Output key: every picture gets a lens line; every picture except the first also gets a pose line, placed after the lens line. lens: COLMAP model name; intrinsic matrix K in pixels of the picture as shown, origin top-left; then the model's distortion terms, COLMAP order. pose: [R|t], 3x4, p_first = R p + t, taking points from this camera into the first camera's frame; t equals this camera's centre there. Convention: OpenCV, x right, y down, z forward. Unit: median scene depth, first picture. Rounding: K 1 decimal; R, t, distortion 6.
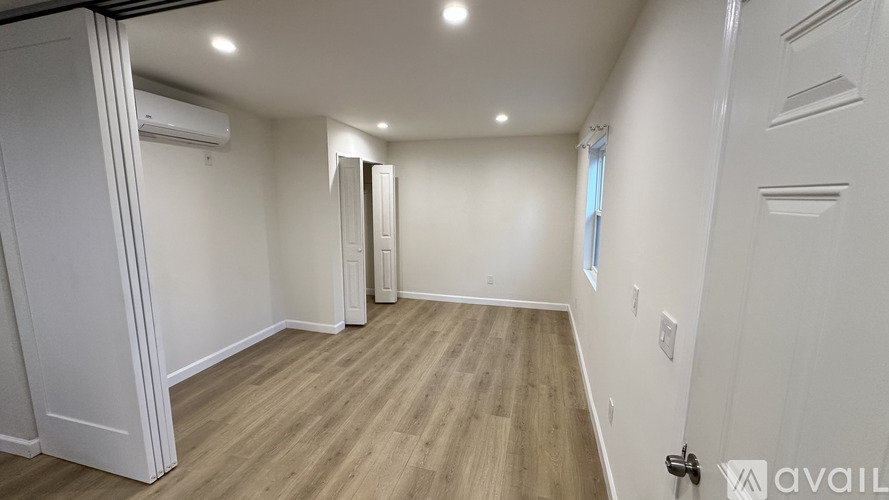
lens RADIAL K [[353.4, 0, 444.5], [0, 353.4, 250.0], [0, 0, 1]] dist [-0.000142, 0.000078]
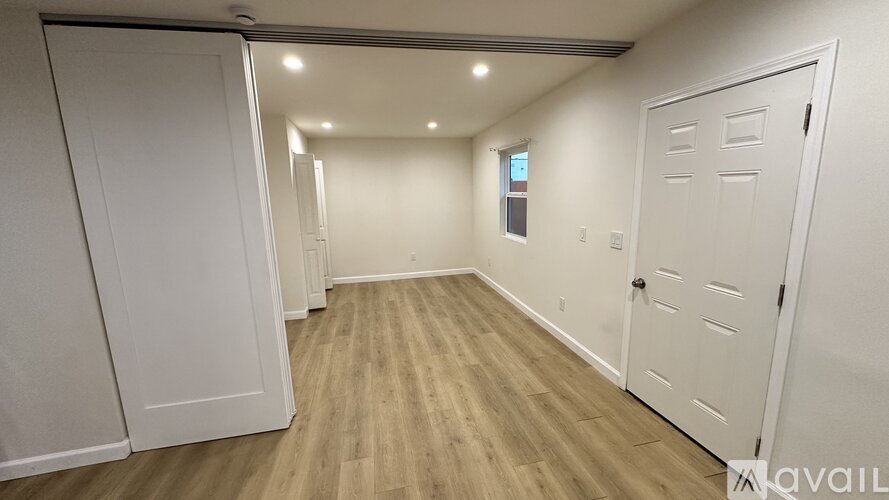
lens RADIAL K [[353.4, 0, 444.5], [0, 353.4, 250.0], [0, 0, 1]] dist [-0.000142, 0.000078]
pose [[0.889562, -0.108808, 0.443667, -0.446594], [0.100217, 0.994043, 0.042850, 0.030231], [-0.445687, 0.006345, 0.895167, -0.179210]]
